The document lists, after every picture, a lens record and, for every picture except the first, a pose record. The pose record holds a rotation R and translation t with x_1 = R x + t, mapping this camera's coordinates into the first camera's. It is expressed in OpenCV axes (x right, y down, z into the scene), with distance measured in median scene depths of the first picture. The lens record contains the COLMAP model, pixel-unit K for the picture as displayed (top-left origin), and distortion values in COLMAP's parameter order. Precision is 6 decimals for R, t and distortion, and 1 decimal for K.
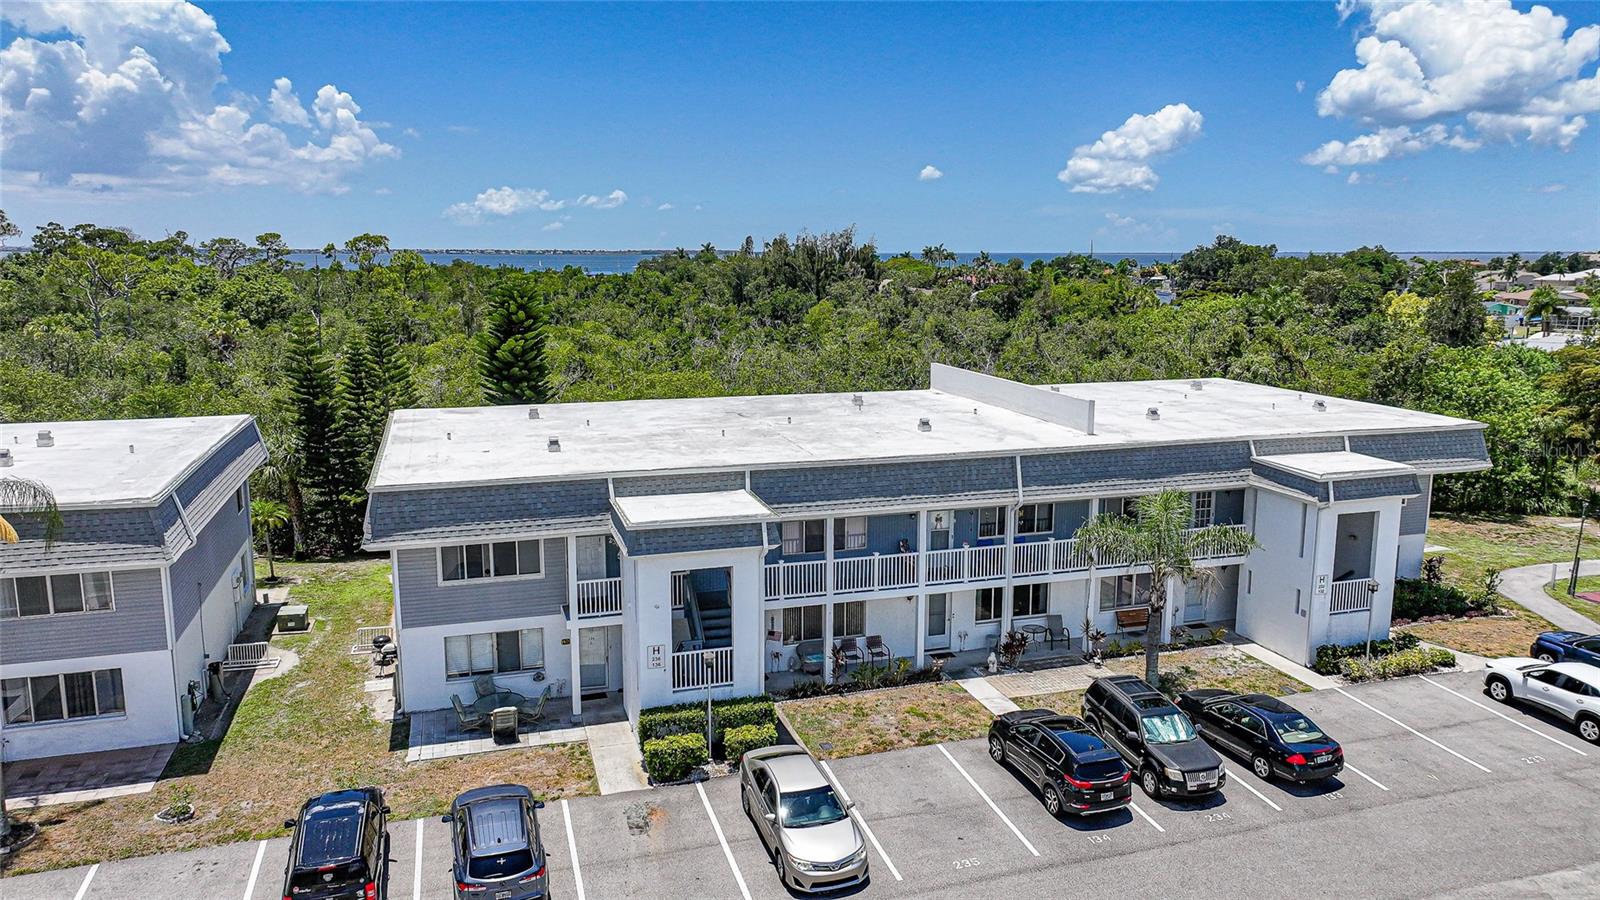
lens RADIAL K [[1124.5, 0, 806.7], [0, 1124.5, 448.3], [0, 0, 1]] dist [0.001196, 0.000612]
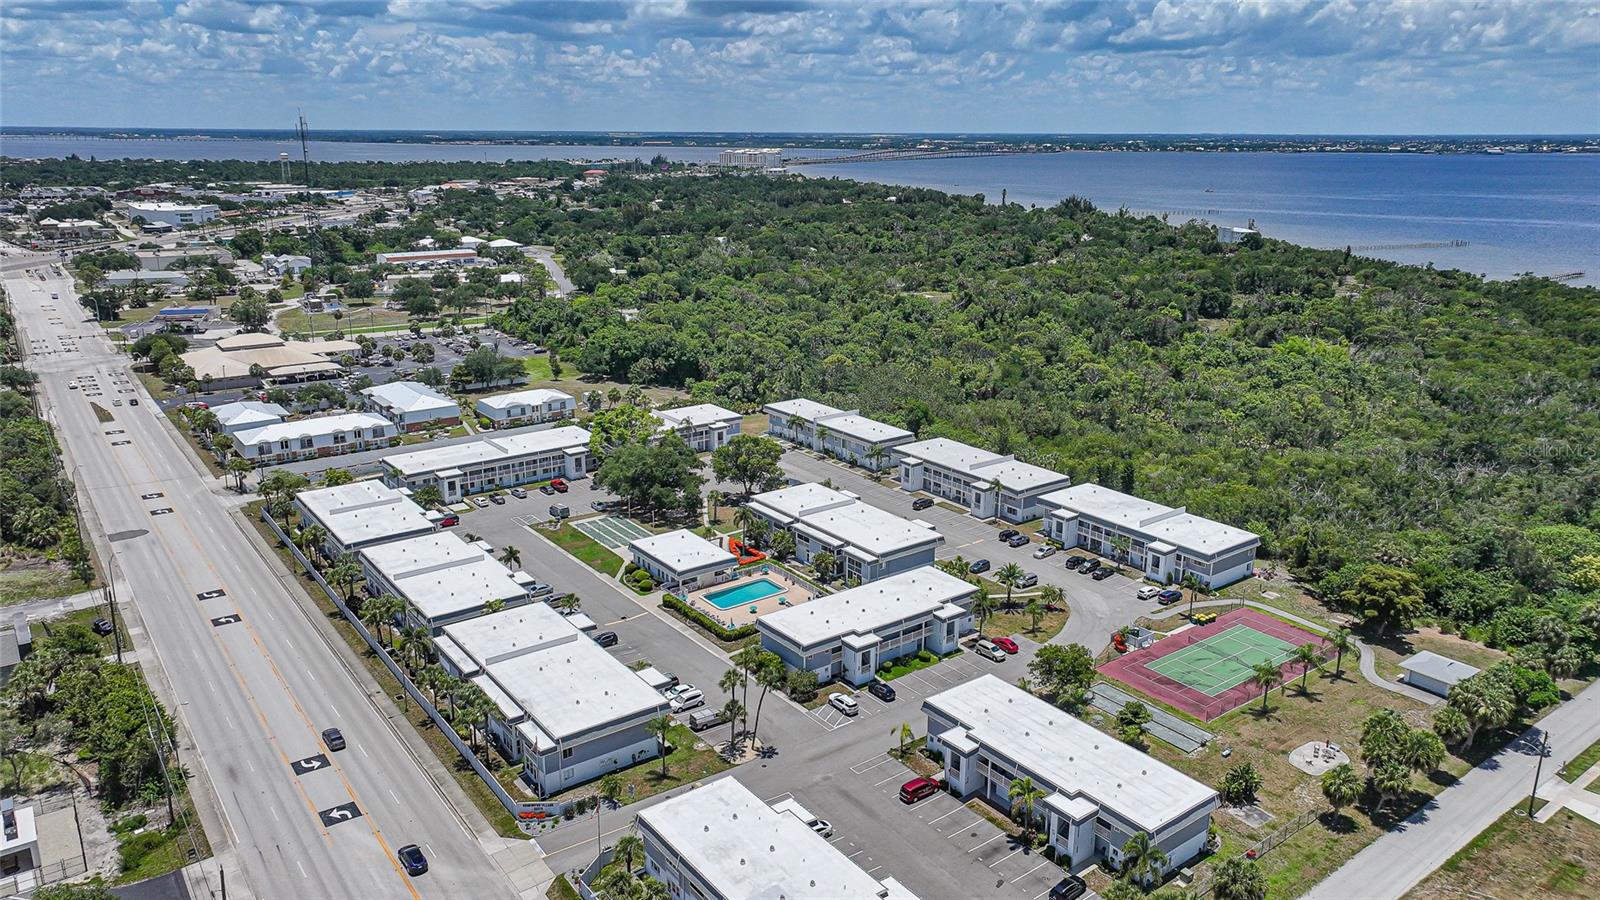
lens RADIAL K [[1124.5, 0, 806.7], [0, 1124.5, 448.3], [0, 0, 1]] dist [0.001196, 0.000612]
pose [[0.325461, 0.258725, -0.909470, 4.844913], [-0.165343, 0.962590, 0.214668, -1.352672], [0.930987, 0.080508, 0.356064, -2.580768]]
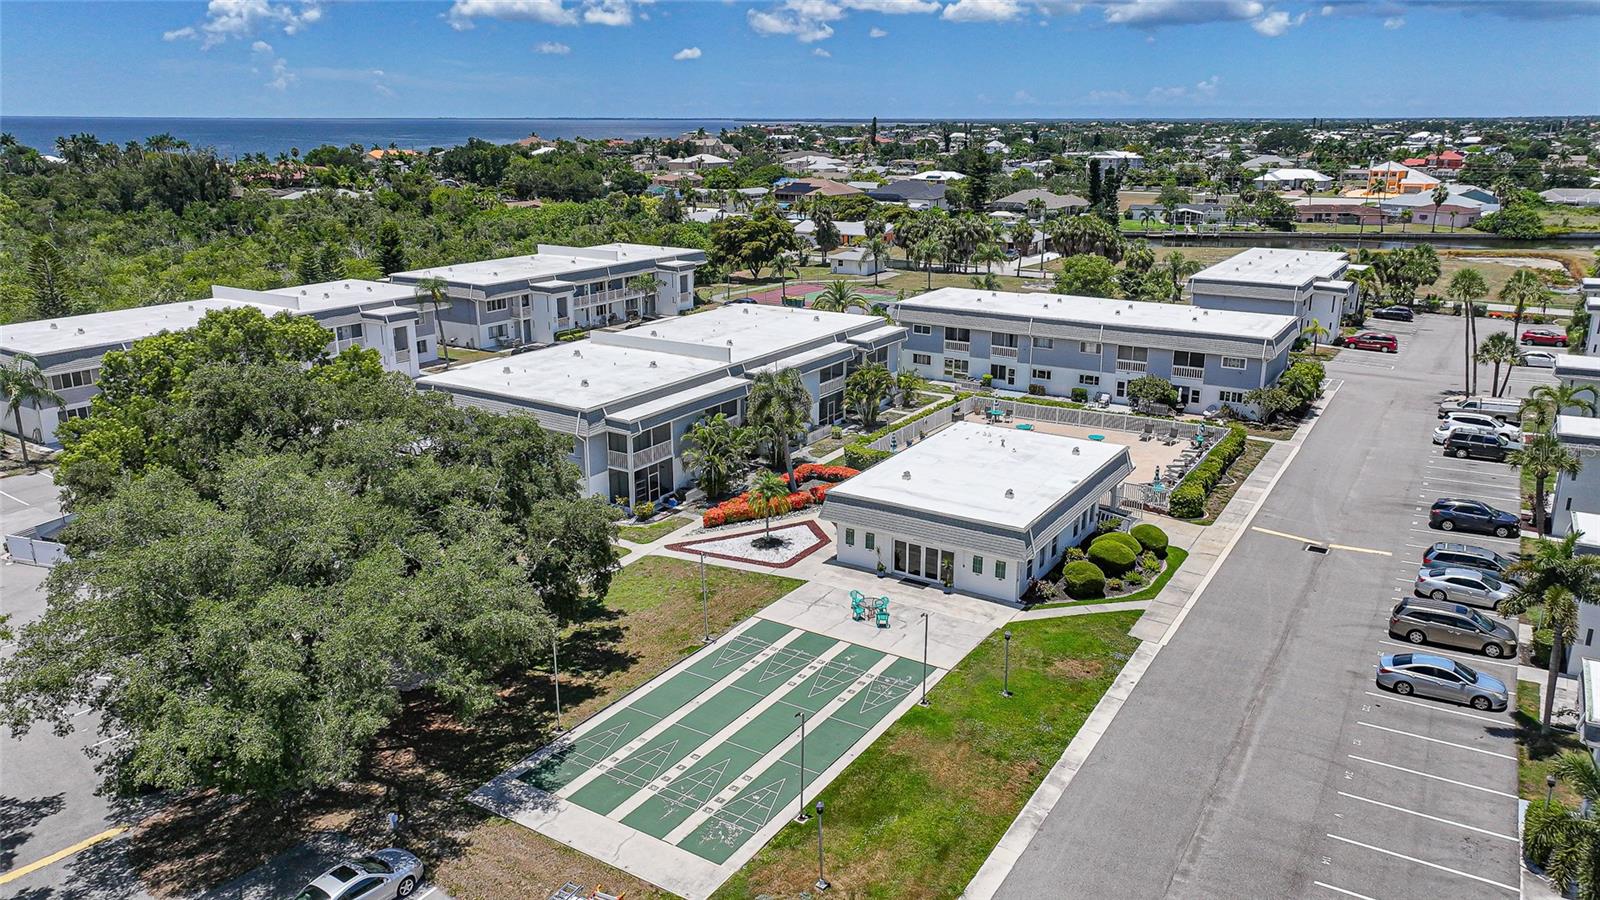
lens RADIAL K [[1124.5, 0, 806.7], [0, 1124.5, 448.3], [0, 0, 1]] dist [0.001196, 0.000612]
pose [[0.762144, -0.188758, 0.619279, -1.744109], [0.116557, 0.980928, 0.155543, 0.095691], [-0.636829, -0.046365, 0.769610, -2.355880]]
